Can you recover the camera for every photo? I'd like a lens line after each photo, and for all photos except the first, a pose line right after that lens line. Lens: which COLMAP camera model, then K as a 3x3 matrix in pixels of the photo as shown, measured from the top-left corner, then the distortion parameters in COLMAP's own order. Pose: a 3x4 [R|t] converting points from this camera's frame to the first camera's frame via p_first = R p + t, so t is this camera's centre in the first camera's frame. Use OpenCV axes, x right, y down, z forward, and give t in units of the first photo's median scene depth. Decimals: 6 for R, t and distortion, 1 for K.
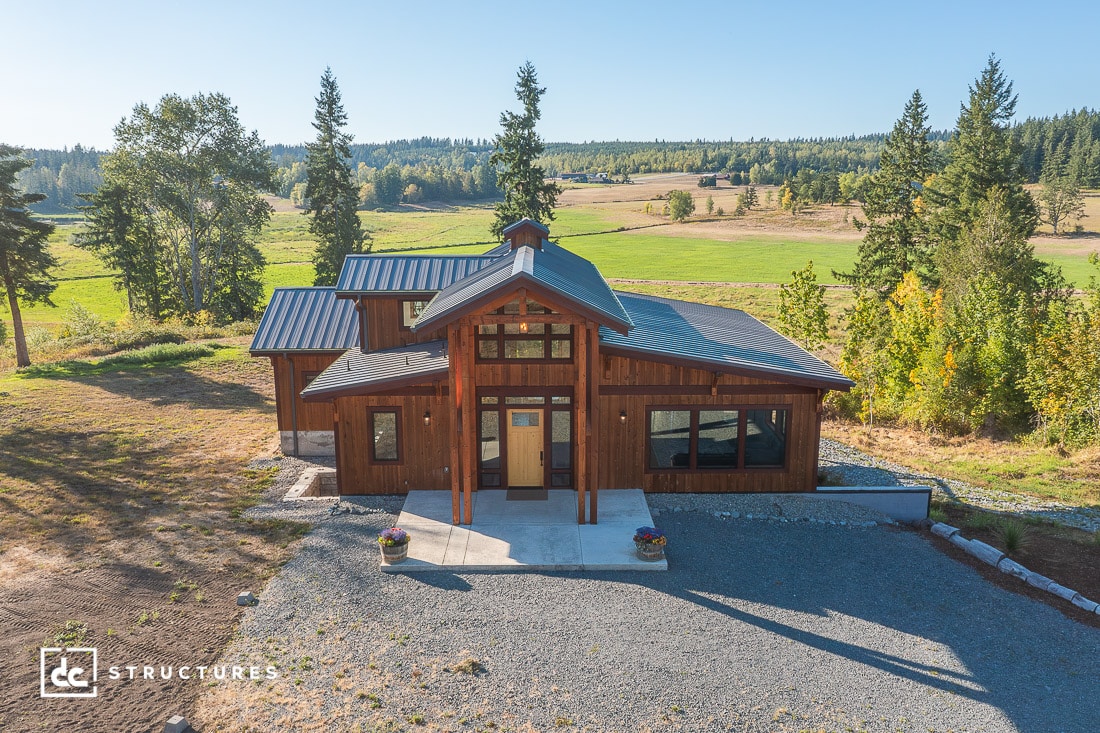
lens RADIAL K [[871.0, 0, 547.3], [0, 871.0, 364.6], [0, 0, 1]] dist [-0.005277, 0.005620]
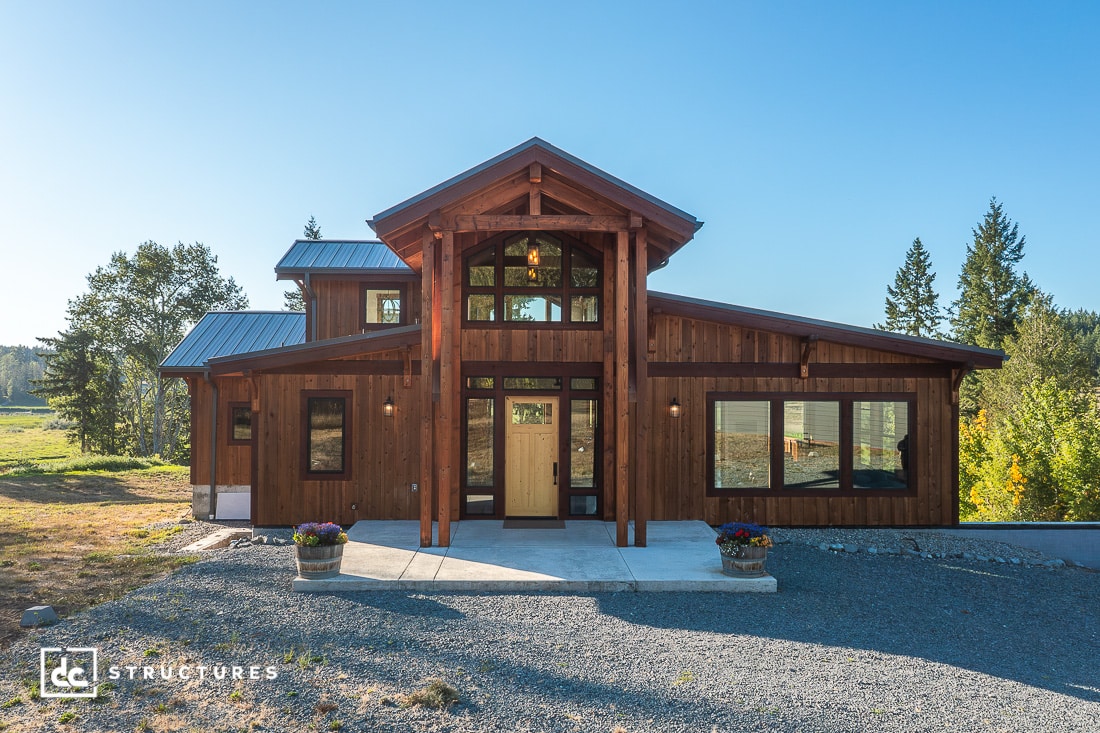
lens RADIAL K [[869.8, 0, 546.2], [0, 869.8, 370.6], [0, 0, 1]] dist [-0.002560, 0.007397]
pose [[0.999835, 0.008140, 0.016238, -0.007366], [-0.004292, 0.974518, -0.224269, 0.053354], [-0.017650, 0.224162, 0.974392, 0.093371]]
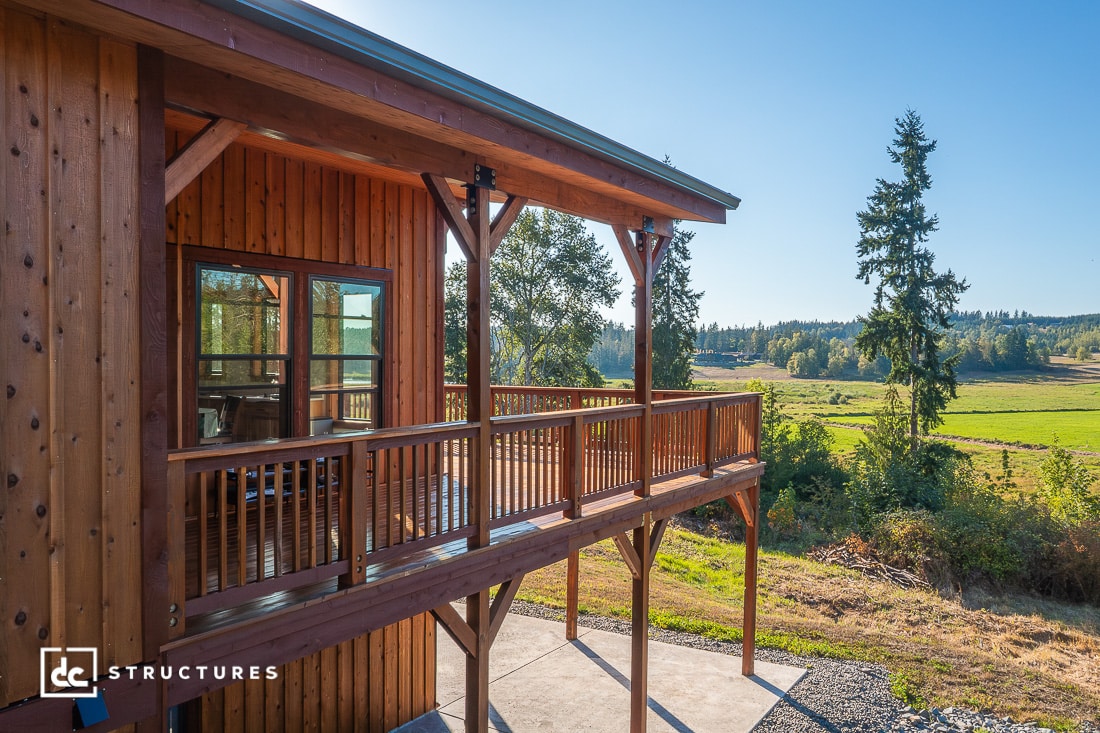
lens RADIAL K [[871.0, 0, 547.3], [0, 871.0, 364.6], [0, 0, 1]] dist [-0.005277, 0.005620]
pose [[0.837456, 0.008688, -0.546436, 0.139449], [-0.118230, 0.979075, -0.165630, 0.016597], [0.533563, 0.203313, 0.820959, 0.326680]]
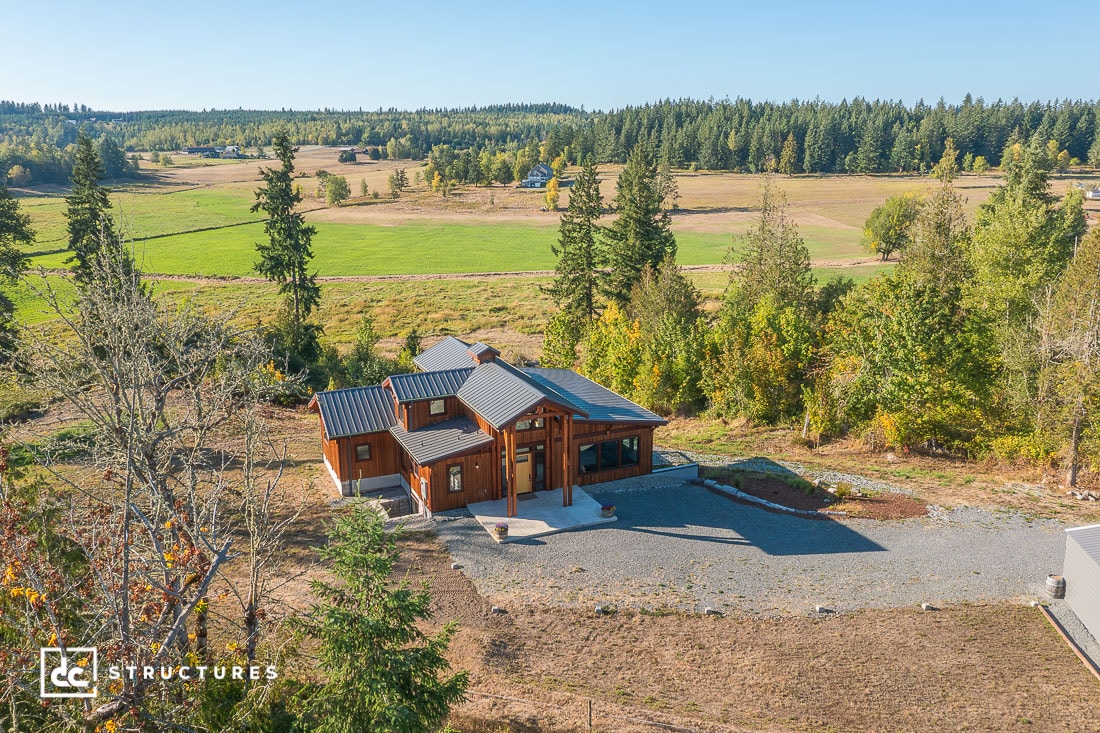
lens RADIAL K [[869.8, 0, 546.2], [0, 869.8, 370.6], [0, 0, 1]] dist [-0.002560, 0.007397]
pose [[0.916110, -0.104054, 0.387190, -0.207229], [0.086168, 0.994266, 0.063322, -0.074211], [-0.391559, -0.024646, 0.919823, -0.238626]]
